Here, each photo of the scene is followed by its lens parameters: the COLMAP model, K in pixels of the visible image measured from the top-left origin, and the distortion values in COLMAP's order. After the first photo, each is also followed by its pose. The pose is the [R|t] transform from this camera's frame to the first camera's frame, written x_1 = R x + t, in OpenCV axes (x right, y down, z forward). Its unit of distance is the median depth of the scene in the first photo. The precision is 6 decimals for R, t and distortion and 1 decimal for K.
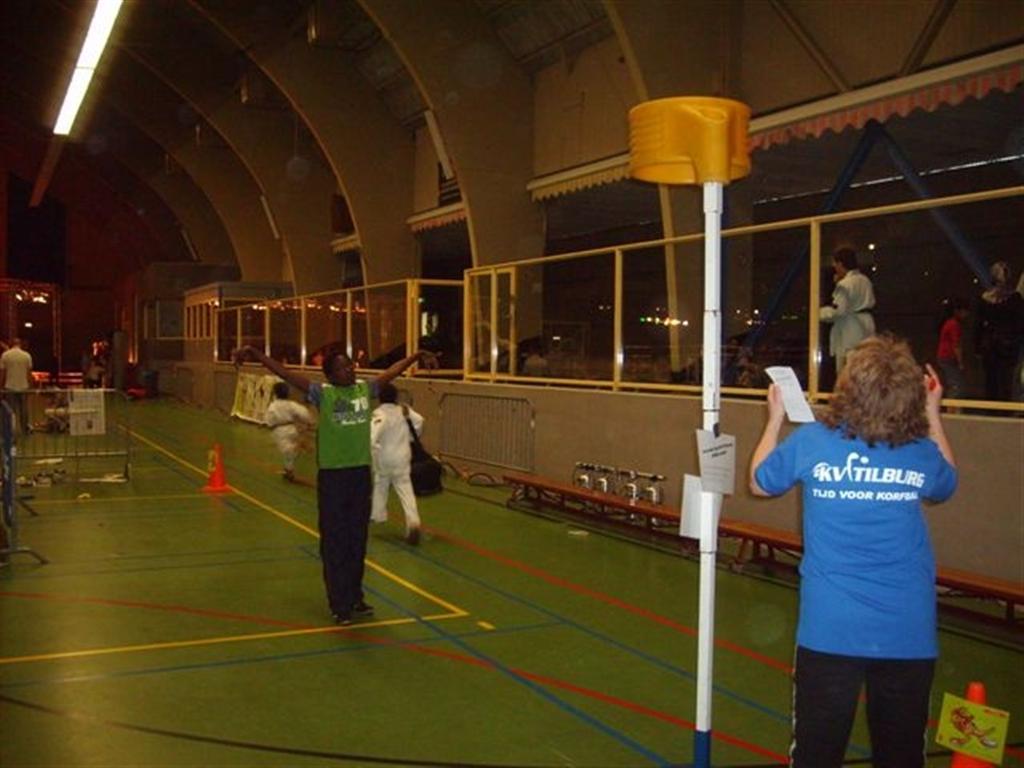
lens RADIAL K [[1076.7, 0, 512.0], [0, 1076.7, 384.0], [0, 0, 1]] dist [-0.163199, 0.150034]
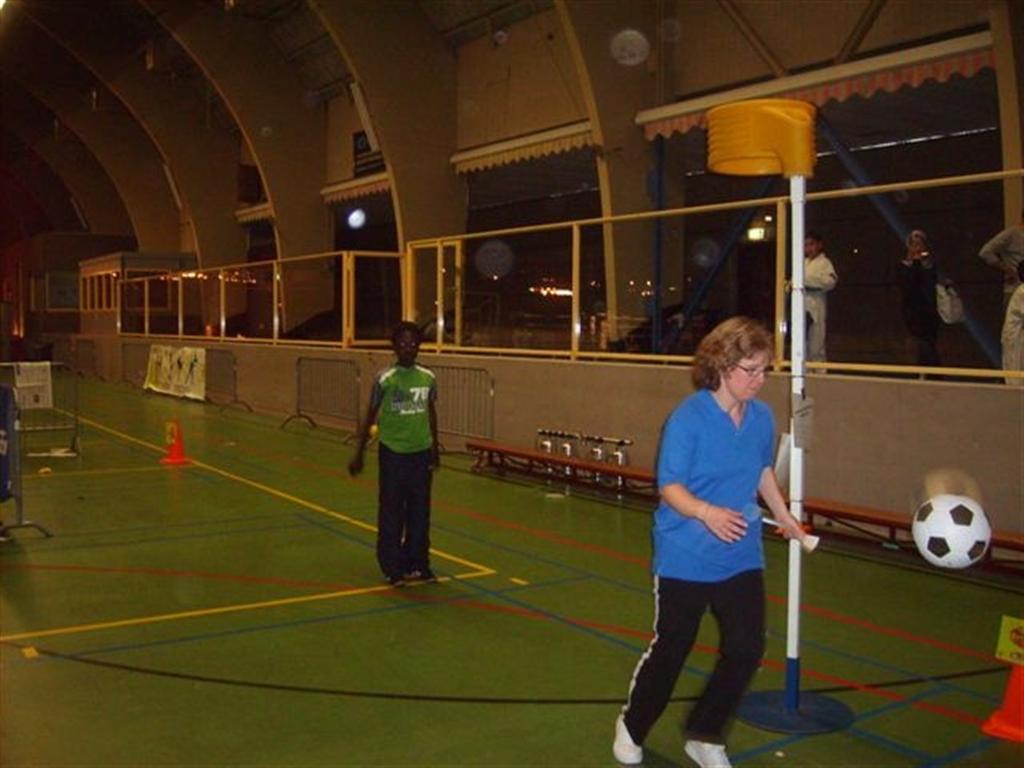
lens RADIAL K [[1076.7, 0, 512.0], [0, 1076.7, 384.0], [0, 0, 1]] dist [-0.163199, 0.150034]
pose [[0.993075, -0.009086, 0.117131, -0.073866], [0.005799, 0.999581, 0.028376, -0.000437], [-0.117340, -0.027500, 0.992711, -0.025855]]
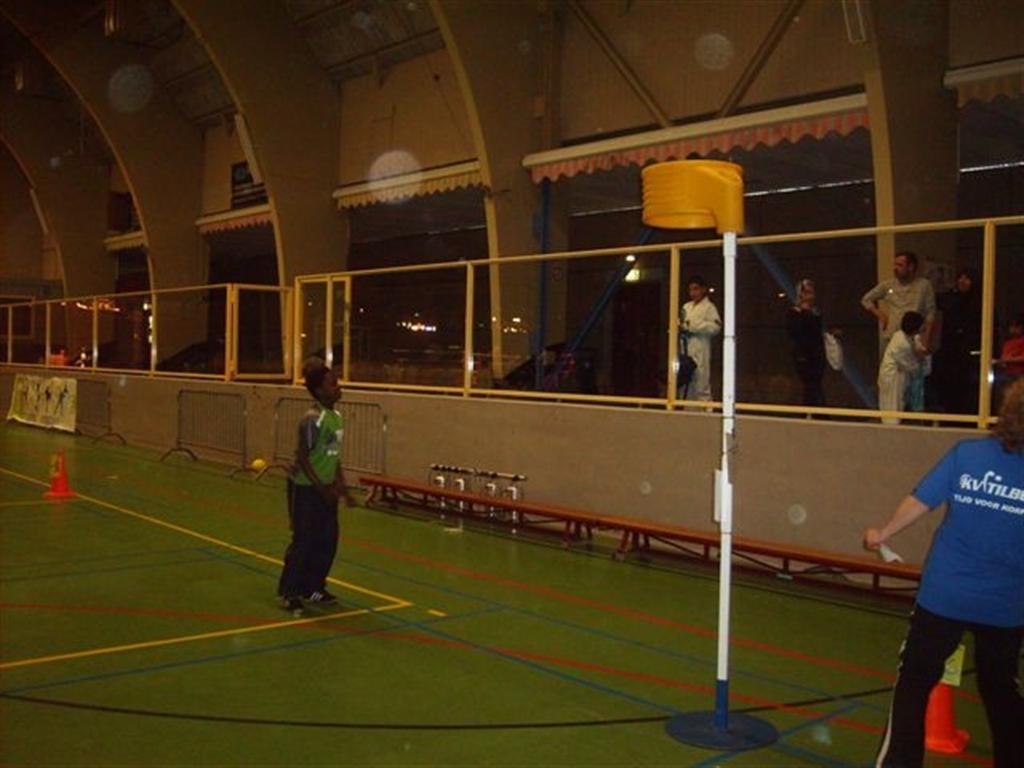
lens RADIAL K [[1076.7, 0, 512.0], [0, 1076.7, 384.0], [0, 0, 1]] dist [-0.163199, 0.150034]
pose [[0.969009, 0.007393, 0.246917, -0.105922], [-0.006675, 0.999971, -0.003744, -0.002214], [-0.246937, 0.001980, 0.969029, -0.037200]]
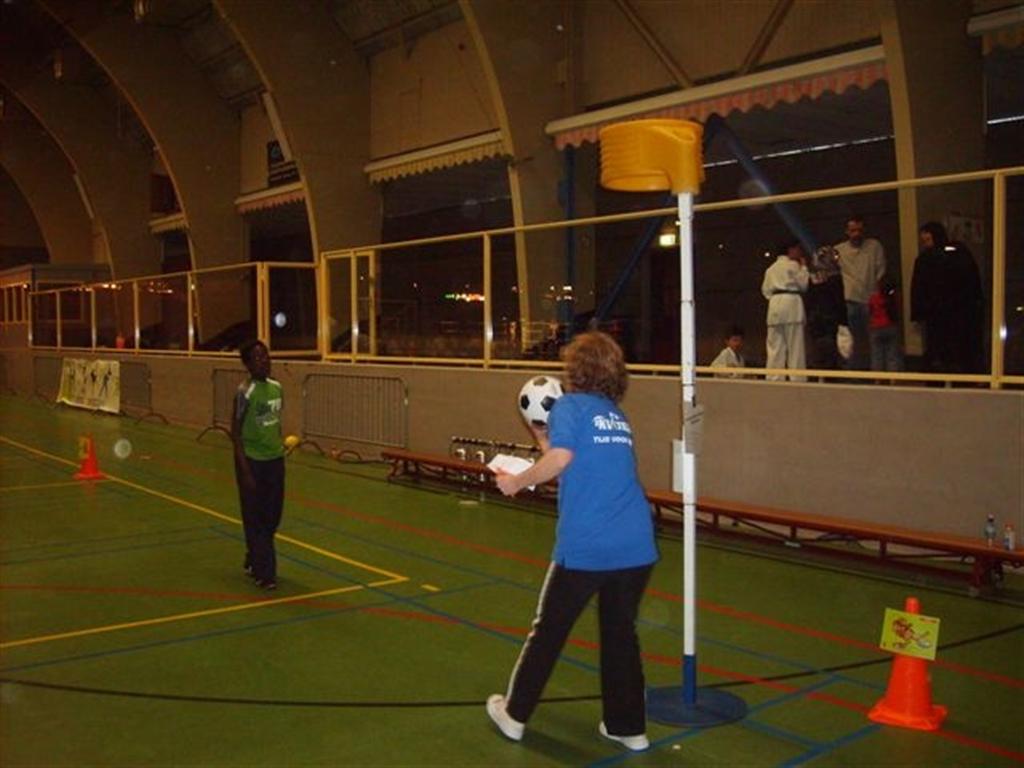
lens RADIAL K [[1076.7, 0, 512.0], [0, 1076.7, 384.0], [0, 0, 1]] dist [-0.163199, 0.150034]
pose [[0.981578, -0.025016, 0.189416, -0.068807], [0.020812, 0.999492, 0.024151, -0.002749], [-0.189924, -0.019764, 0.981600, -0.037990]]
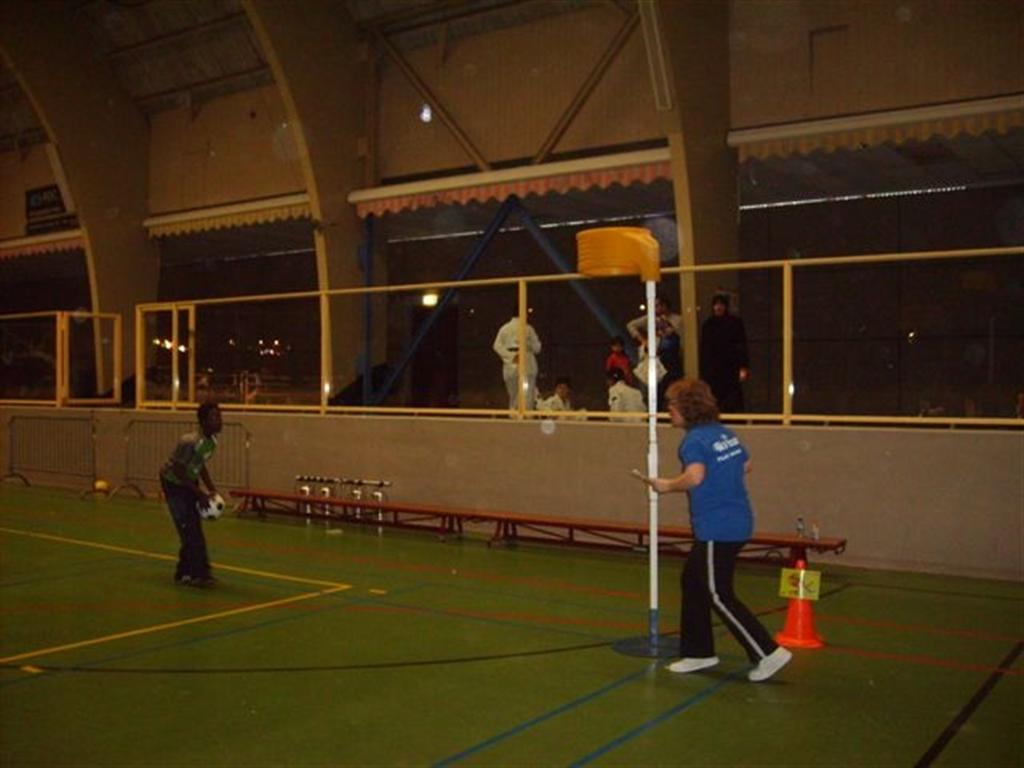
lens RADIAL K [[1076.7, 0, 512.0], [0, 1076.7, 384.0], [0, 0, 1]] dist [-0.163199, 0.150034]
pose [[0.881522, -0.008821, 0.472061, -0.237148], [0.020496, 0.999598, -0.019596, 0.000531], [-0.471698, 0.026950, 0.881348, -0.113531]]
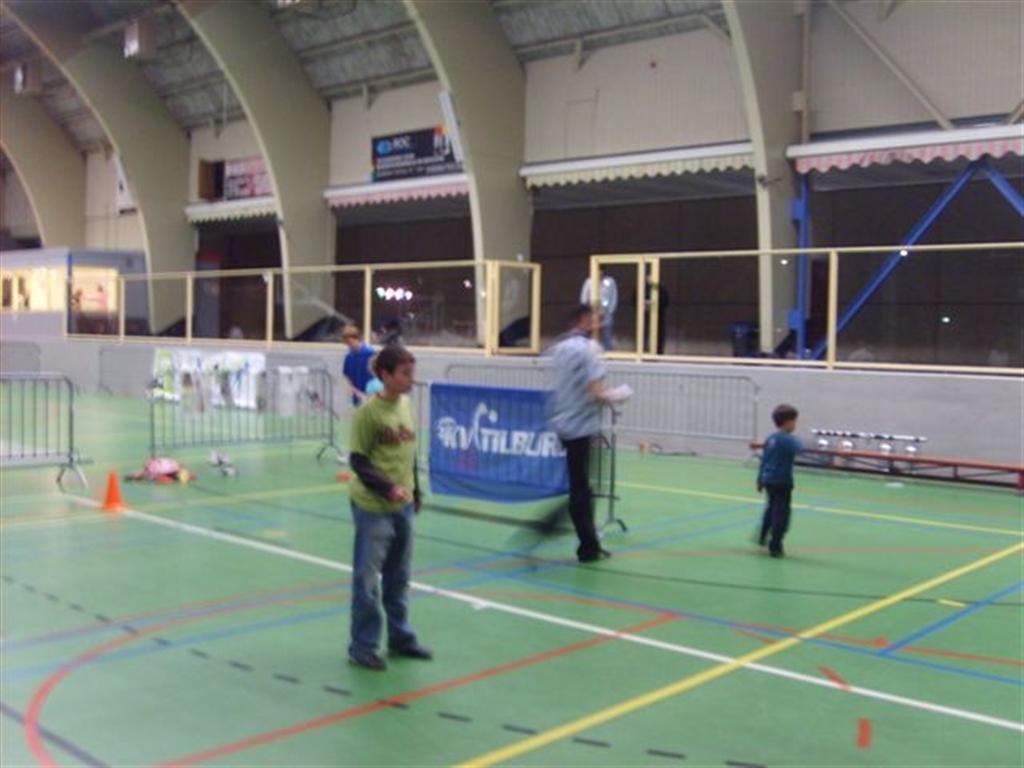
lens RADIAL K [[1107.7, 0, 512.0], [0, 1107.7, 384.0], [0, 0, 1]] dist [-0.112752, 0.021853]
pose [[0.932509, -0.010434, 0.360996, -0.584082], [0.000985, 0.999652, 0.026350, -0.008889], [-0.361145, -0.024216, 0.932195, -0.010794]]
